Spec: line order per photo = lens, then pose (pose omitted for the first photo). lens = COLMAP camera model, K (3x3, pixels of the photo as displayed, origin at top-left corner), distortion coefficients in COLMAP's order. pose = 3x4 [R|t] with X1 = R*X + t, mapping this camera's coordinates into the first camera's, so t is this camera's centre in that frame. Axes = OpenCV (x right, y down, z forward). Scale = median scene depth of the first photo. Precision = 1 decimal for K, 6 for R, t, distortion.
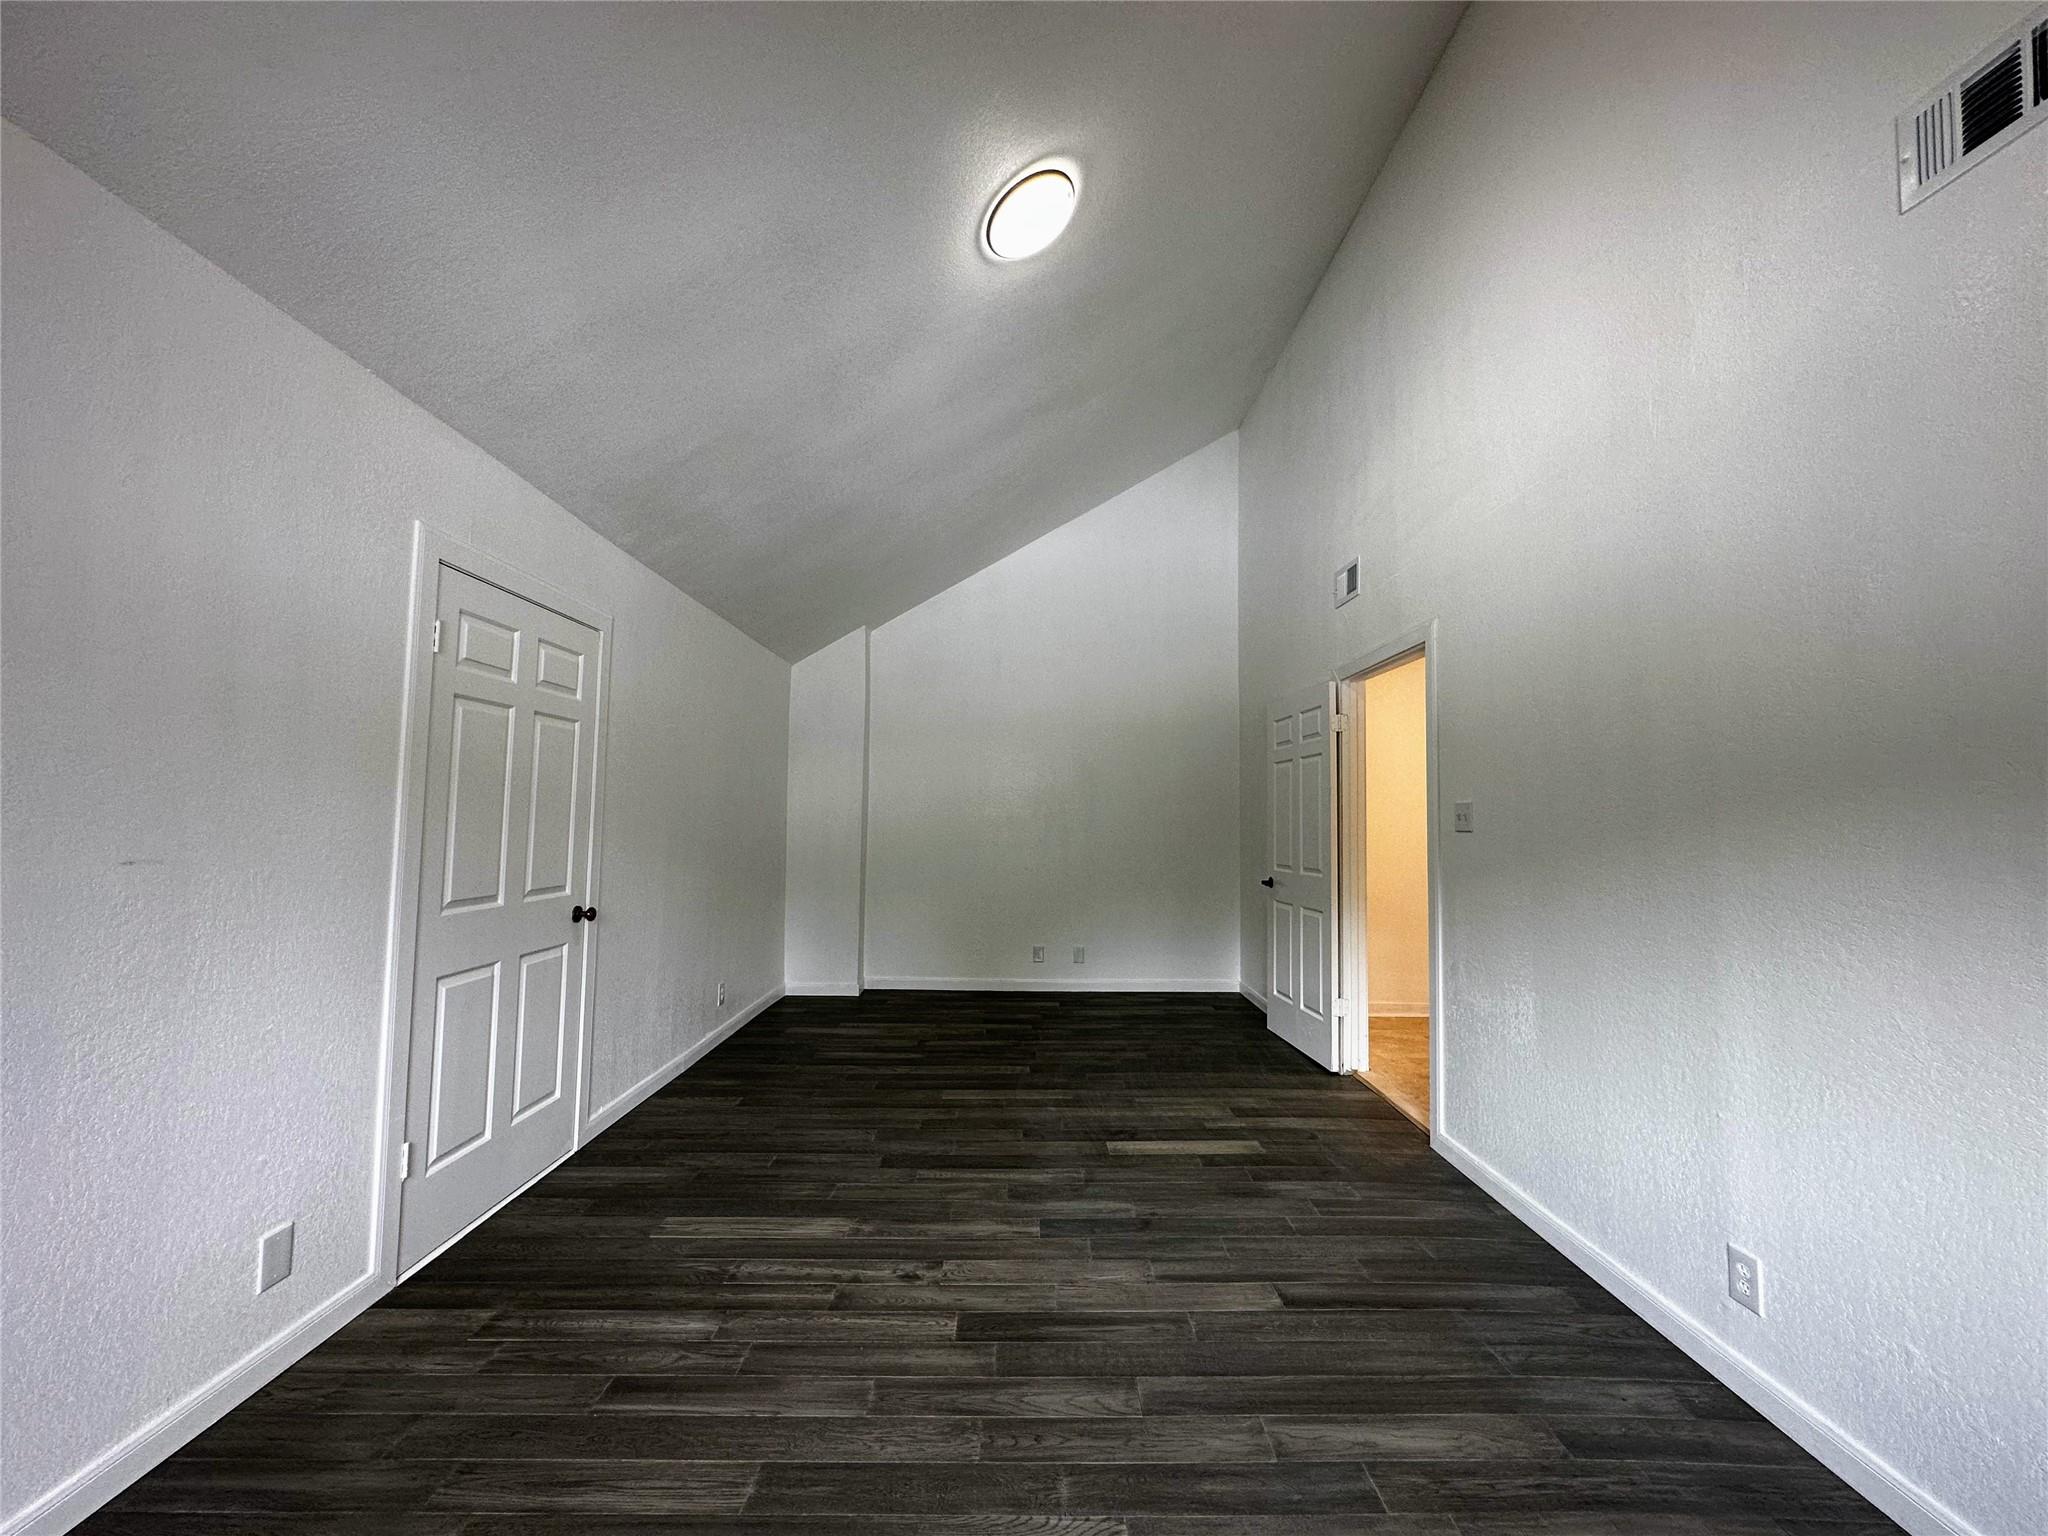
lens RADIAL K [[817.9, 0, 1027.3], [0, 817.9, 769.5], [0, 0, 1]] dist [-0.001576, 0.001444]
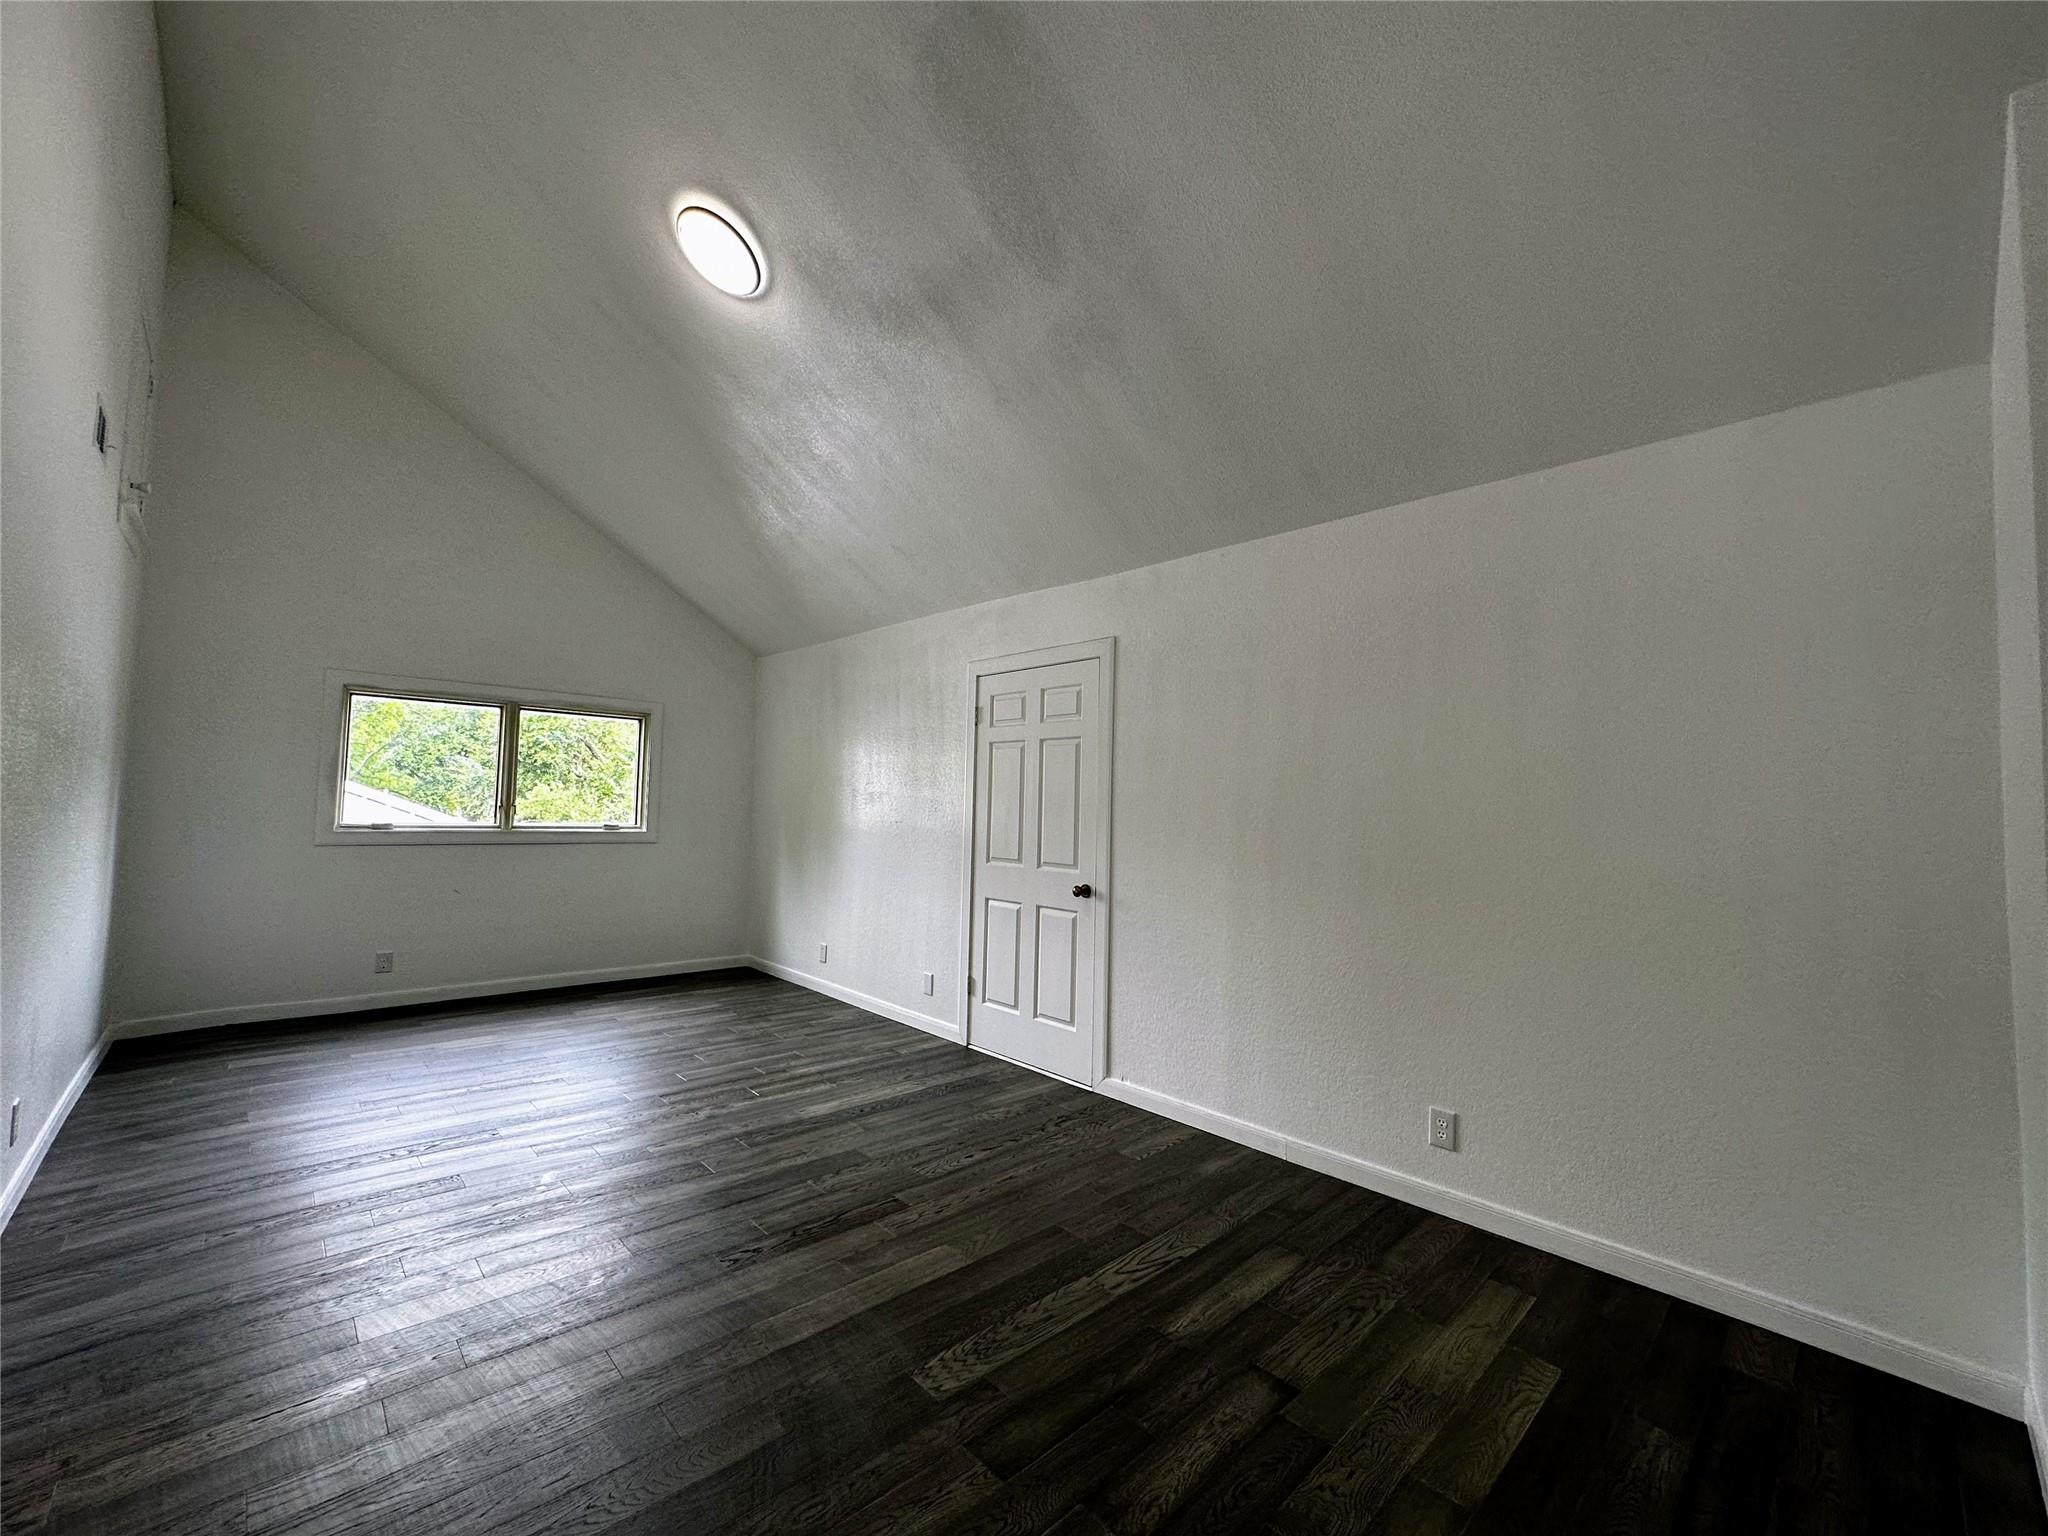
lens RADIAL K [[817.9, 0, 1033.3], [0, 817.9, 758.3], [0, 0, 1]] dist [-0.001576, 0.001444]
pose [[-0.722521, -0.073609, -0.687419, 0.435955], [0.006195, 0.993586, -0.112905, 0.134902], [0.691321, -0.085835, -0.717431, 2.138129]]
